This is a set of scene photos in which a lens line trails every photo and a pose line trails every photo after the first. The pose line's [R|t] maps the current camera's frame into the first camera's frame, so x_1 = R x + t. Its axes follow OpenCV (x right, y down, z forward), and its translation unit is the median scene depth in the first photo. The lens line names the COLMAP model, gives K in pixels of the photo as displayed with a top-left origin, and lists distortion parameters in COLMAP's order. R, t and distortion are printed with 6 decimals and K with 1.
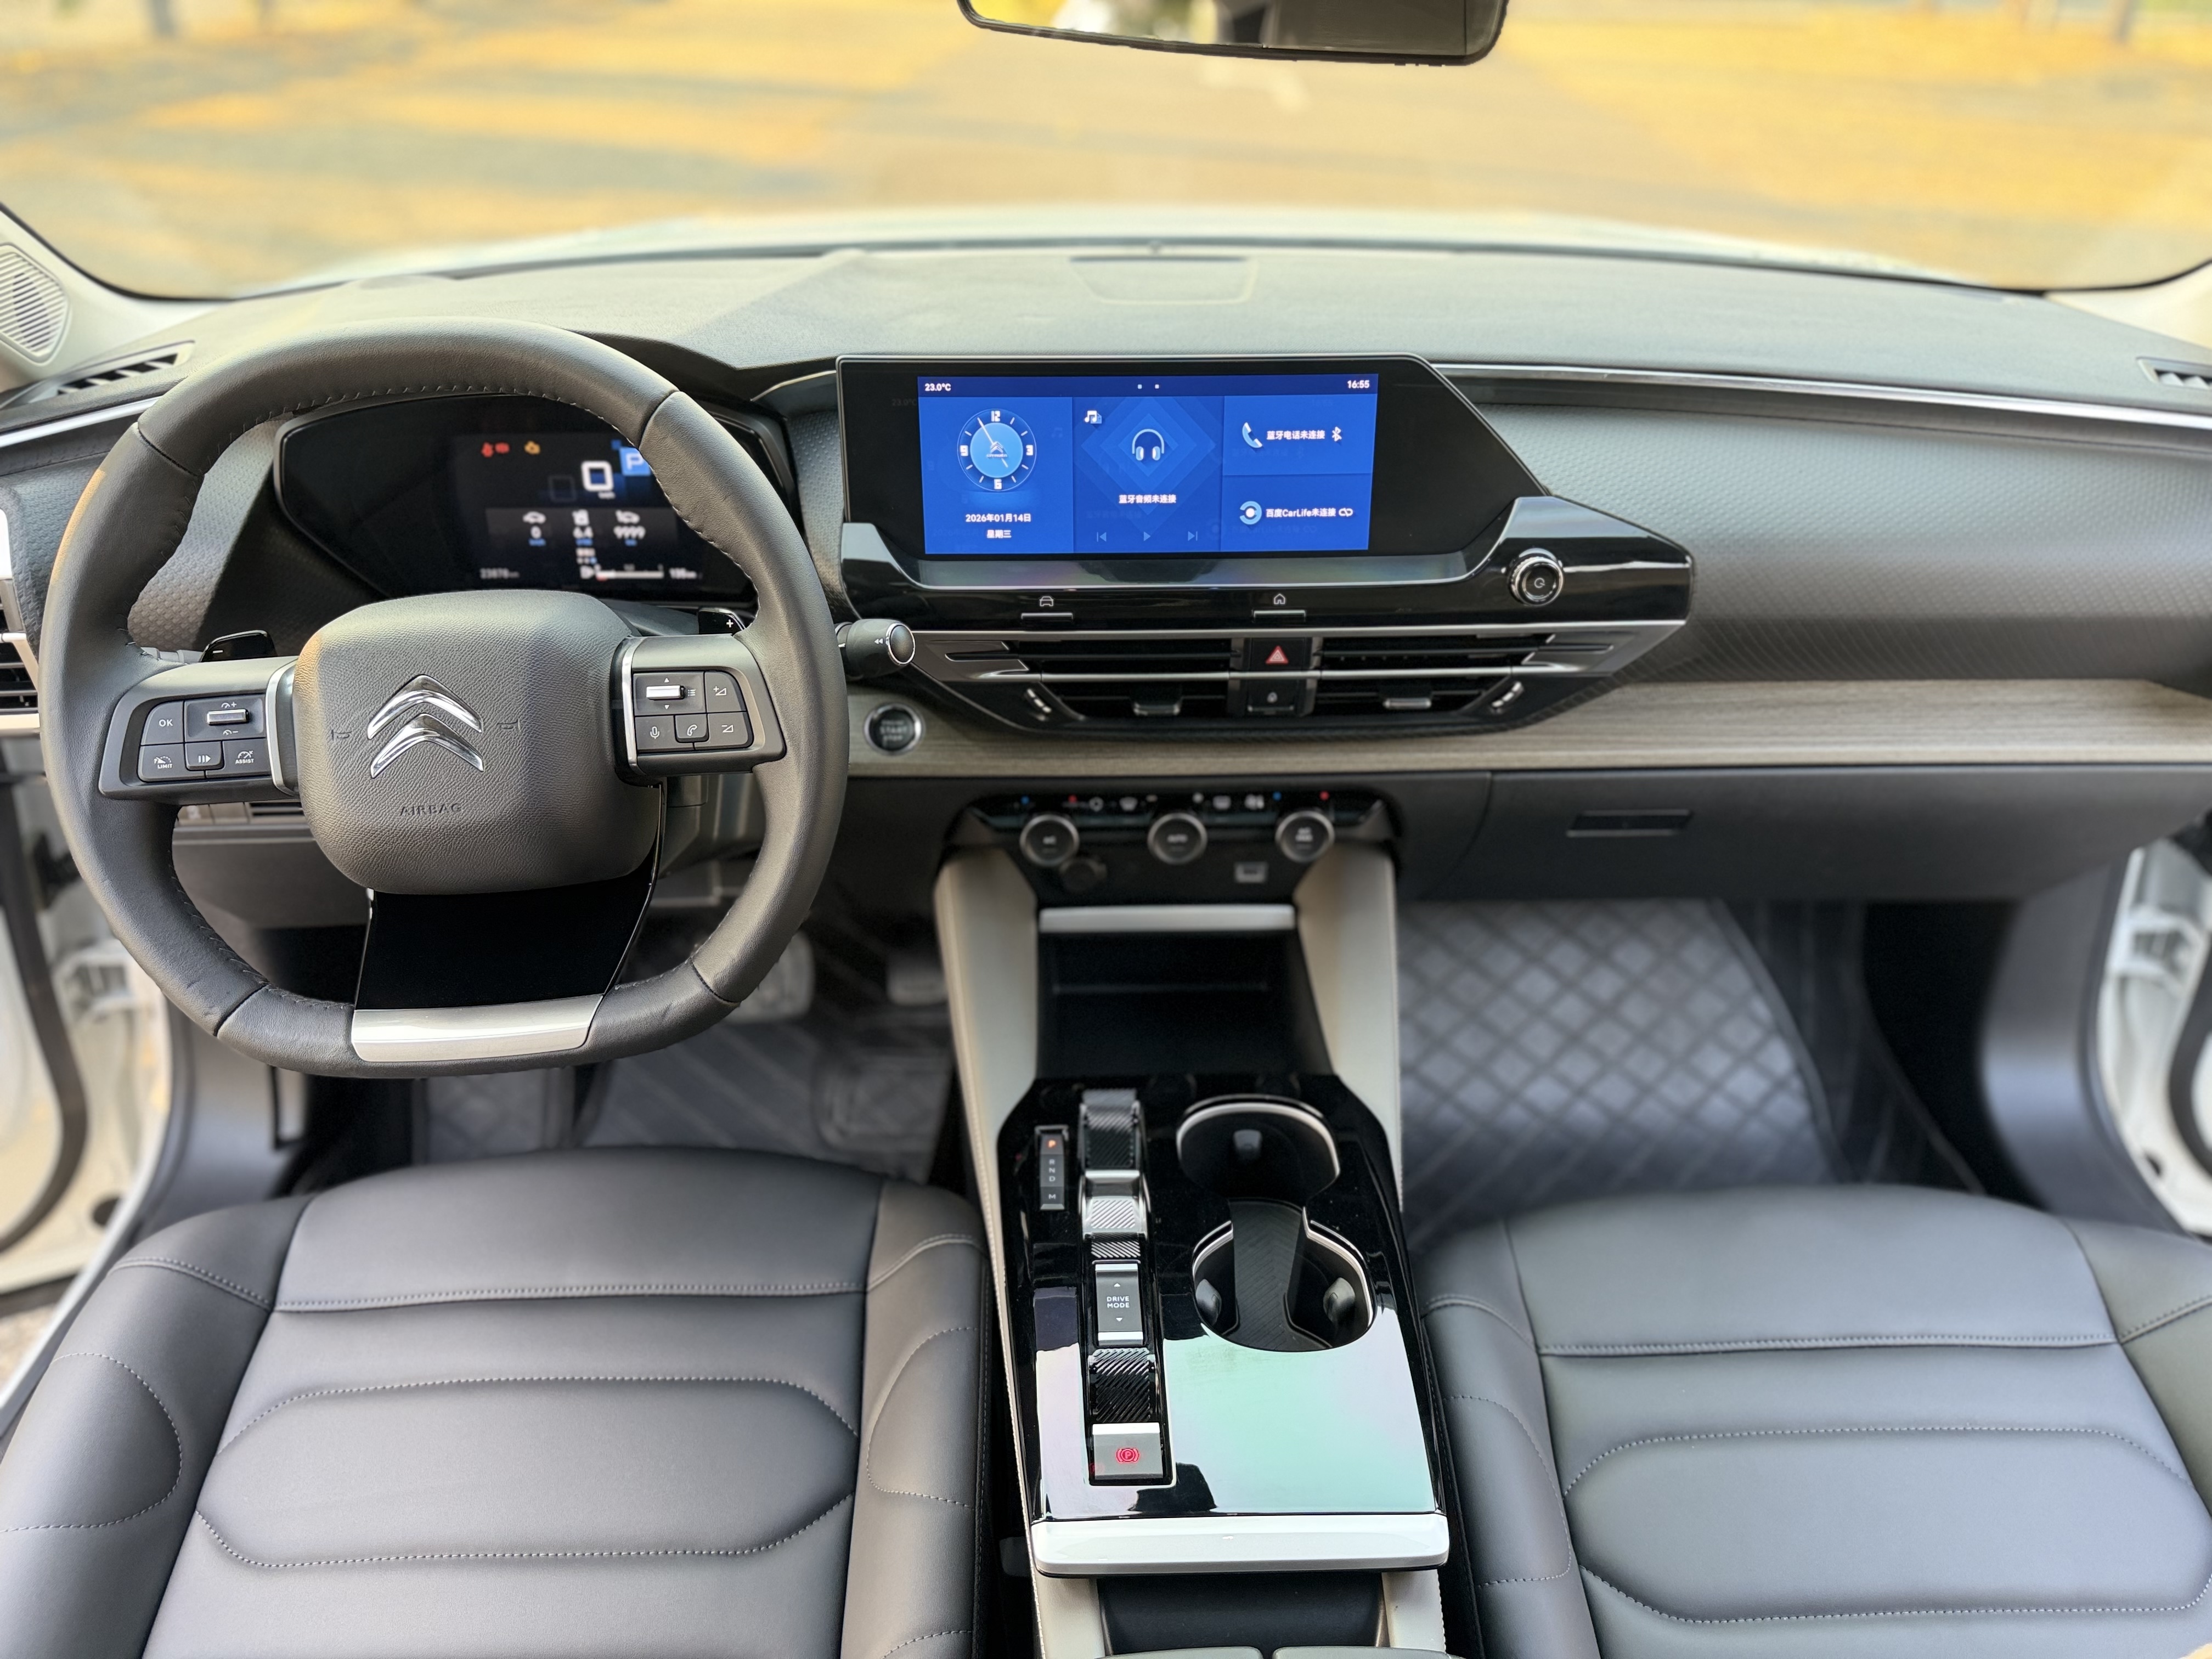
lens RADIAL K [[1540.9, 0, 1097.2], [0, 1540.9, 848.5], [0, 0, 1]] dist [0.131747, -0.189120]
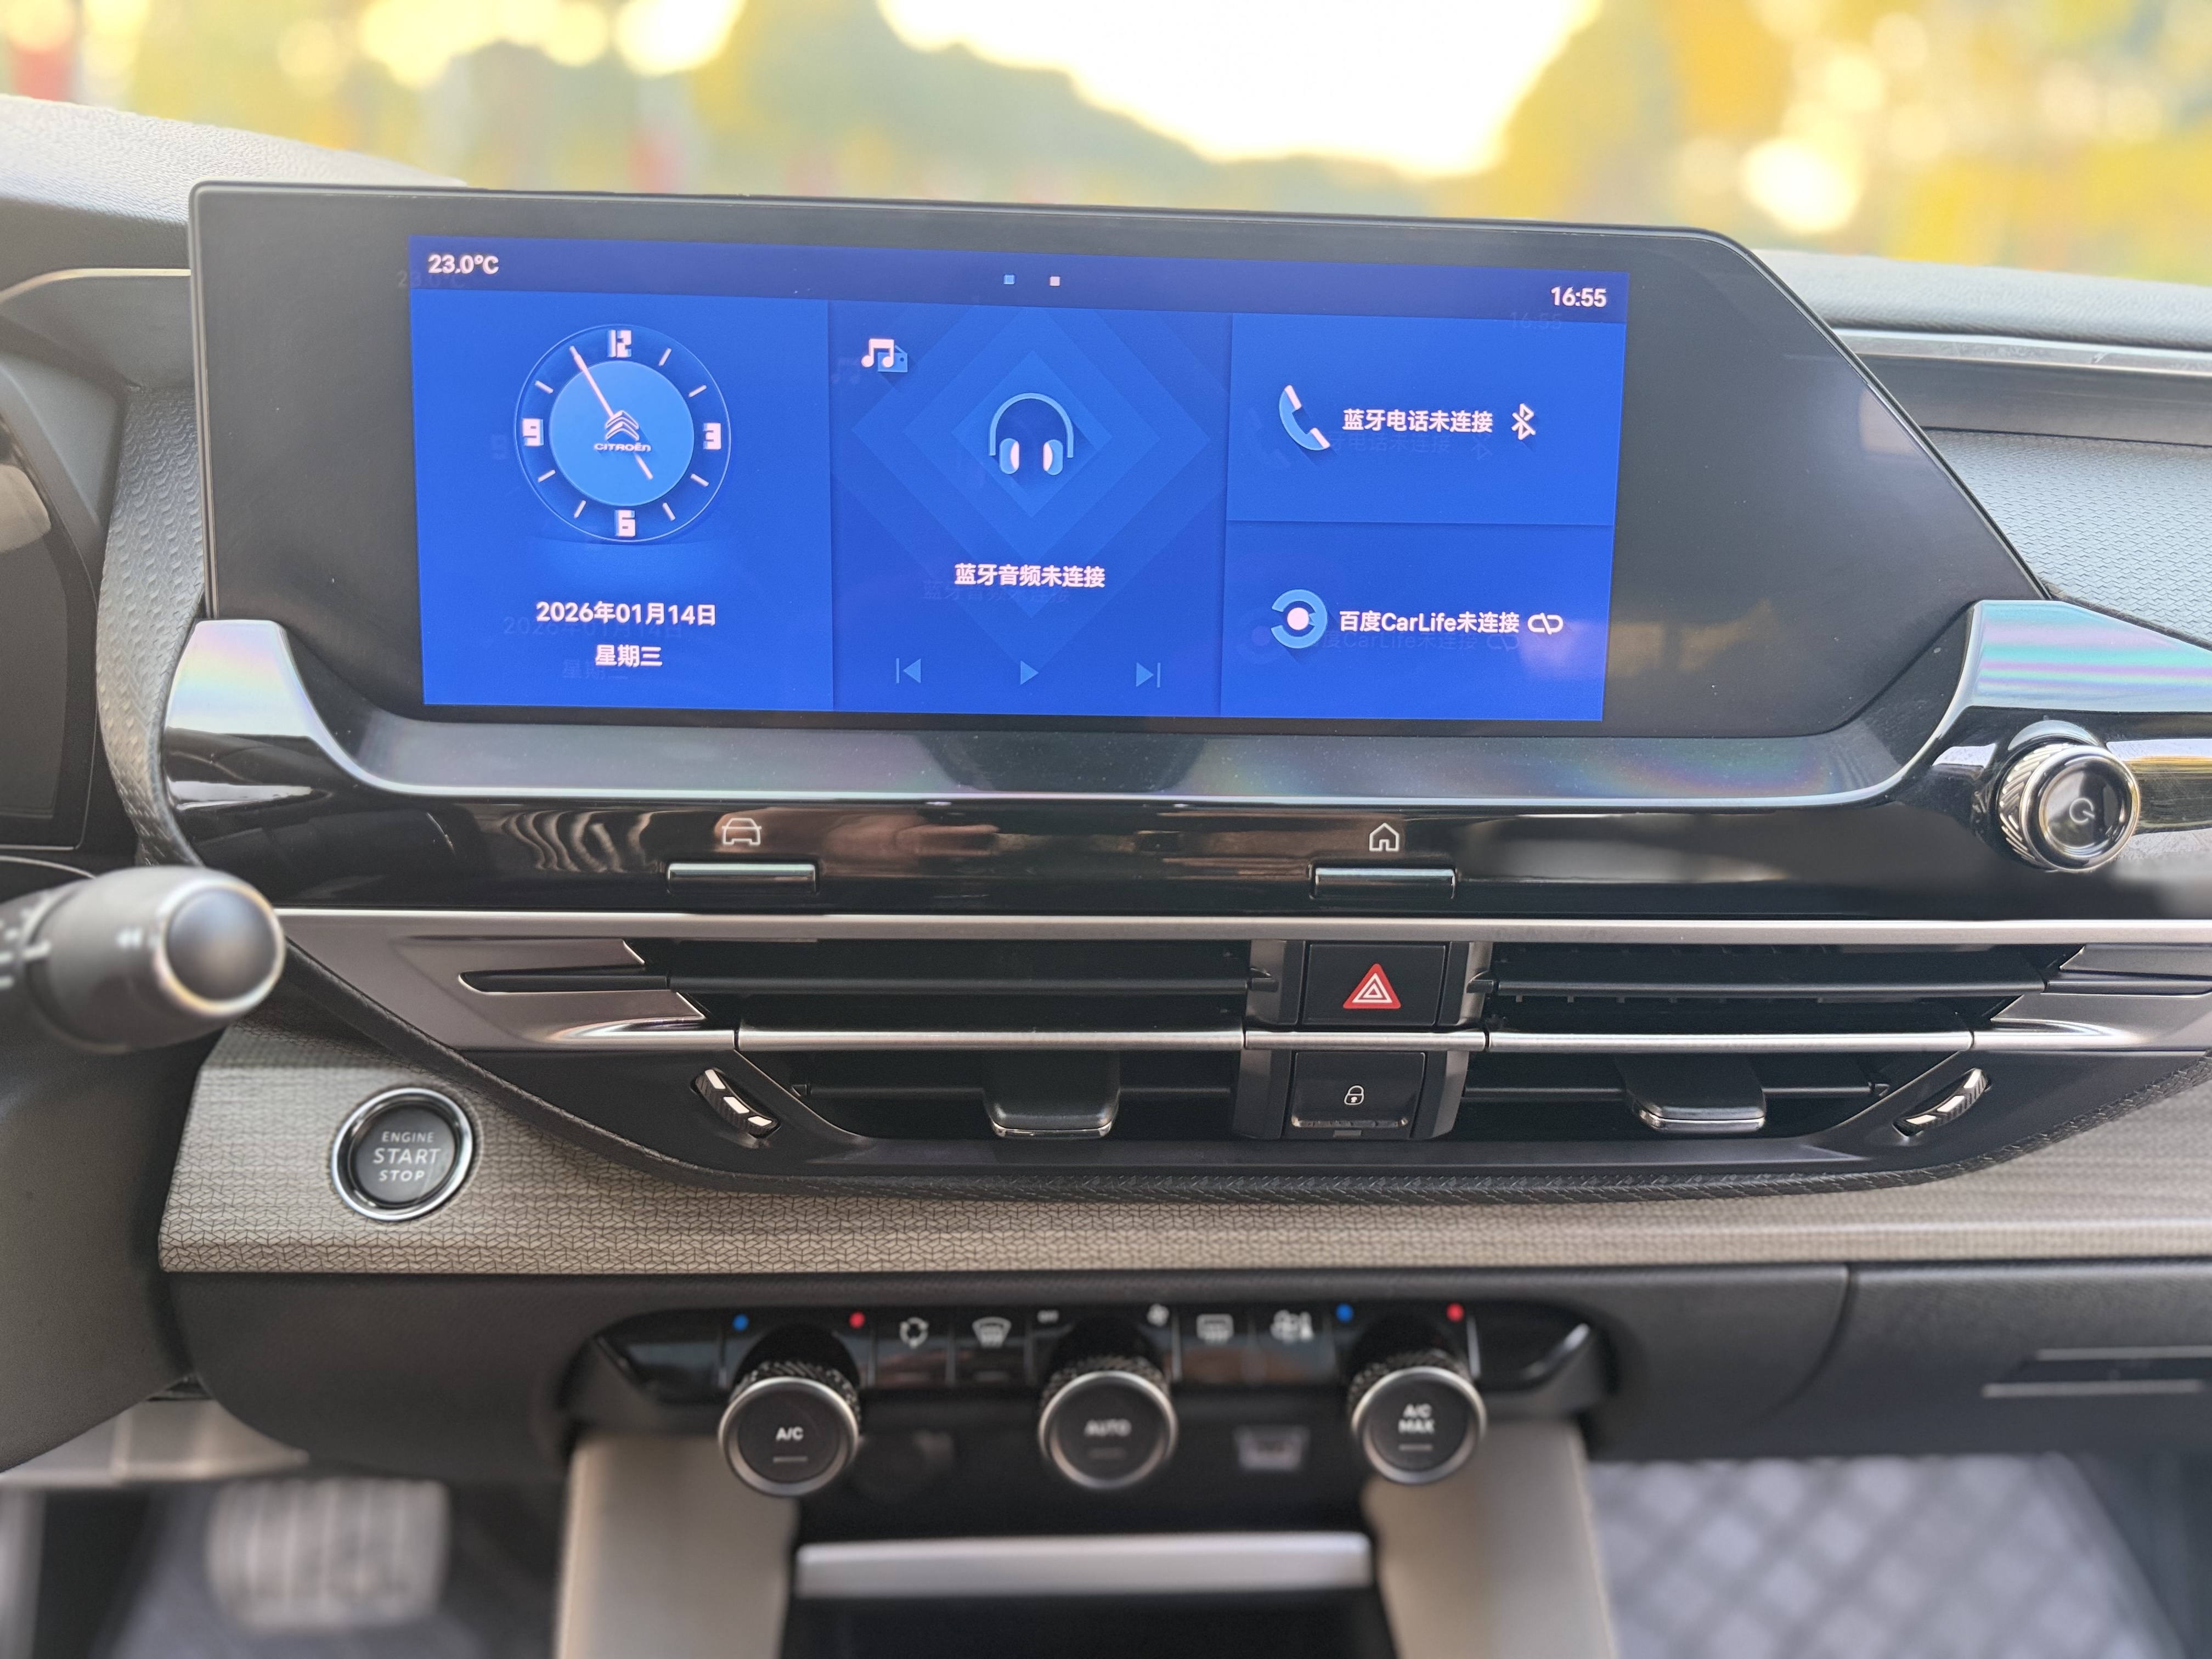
lens RADIAL K [[1540.9, 0, 1097.2], [0, 1540.9, 848.5], [0, 0, 1]] dist [0.131747, -0.189120]
pose [[0.999333, 0.015996, 0.032837, 0.037337], [-0.009480, 0.981786, -0.189755, -0.087578], [-0.035274, 0.189317, 0.981282, 0.636603]]
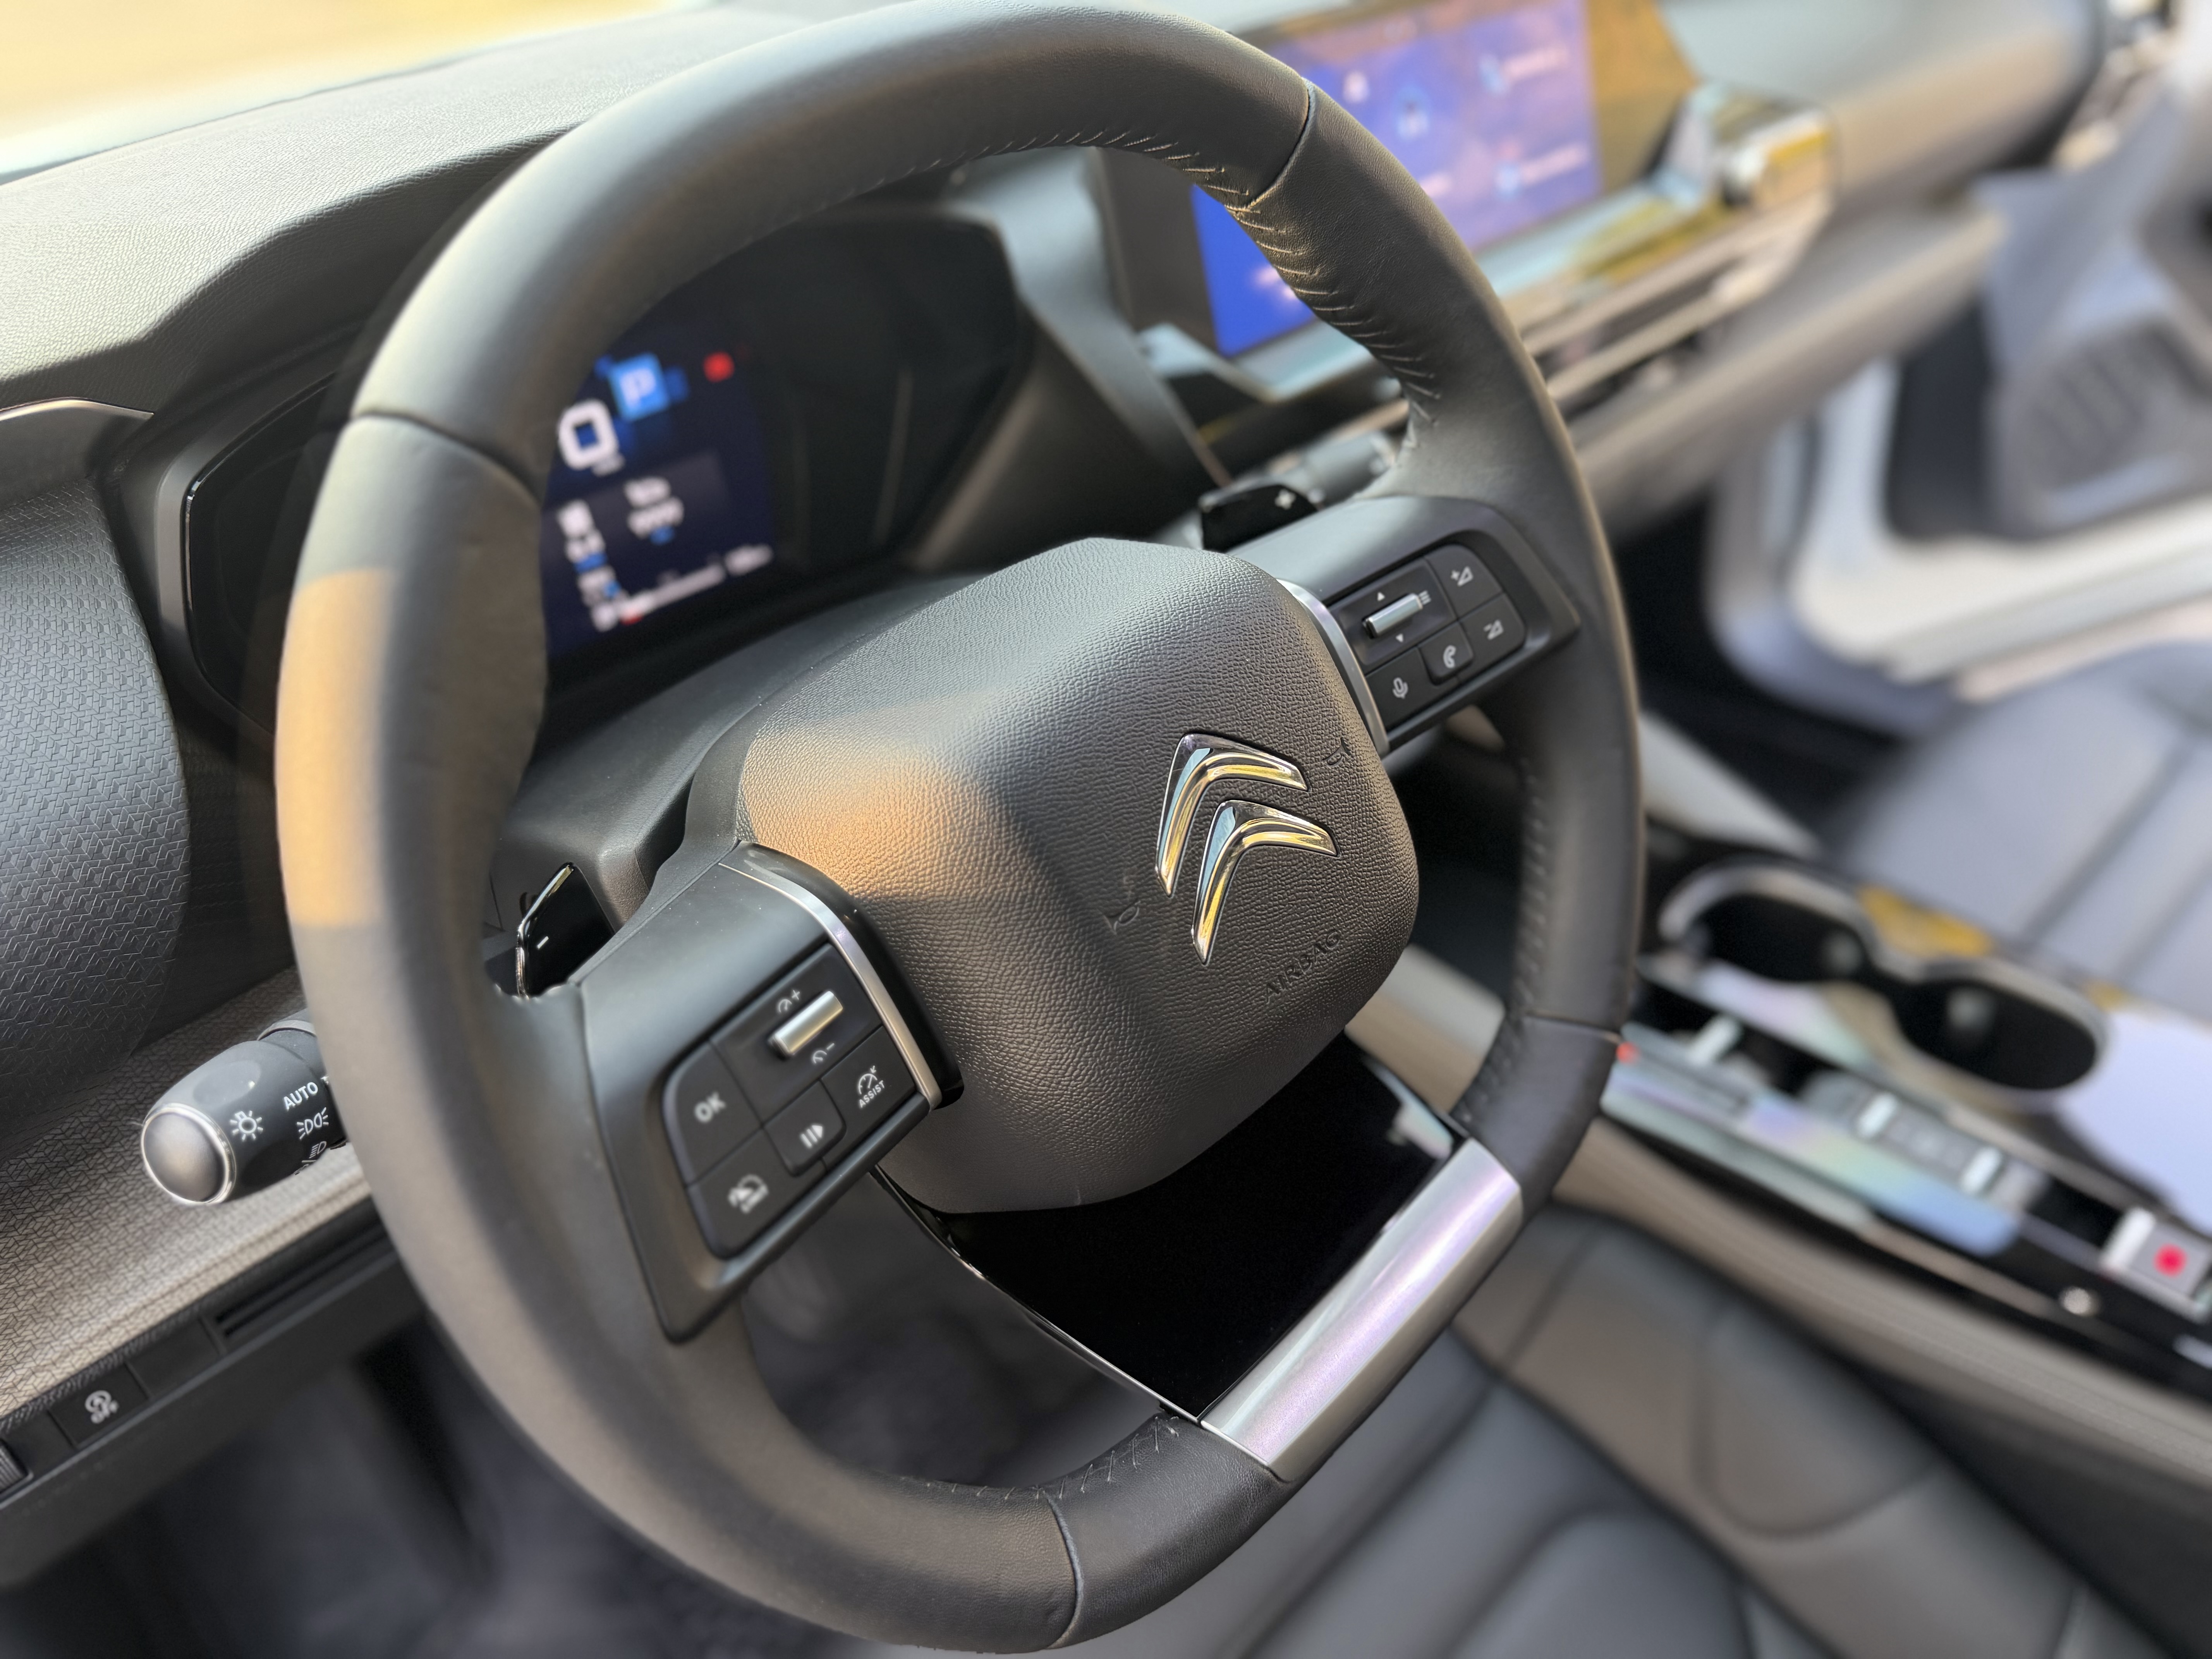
lens RADIAL K [[1555.0, 0, 1109.5], [0, 1555.0, 849.8], [0, 0, 1]] dist [0.059380, -0.114675]
pose [[0.734137, -0.445349, 0.512550, -0.578517], [0.415254, 0.891715, 0.180023, -0.141893], [-0.537222, 0.080677, 0.839574, 0.489926]]
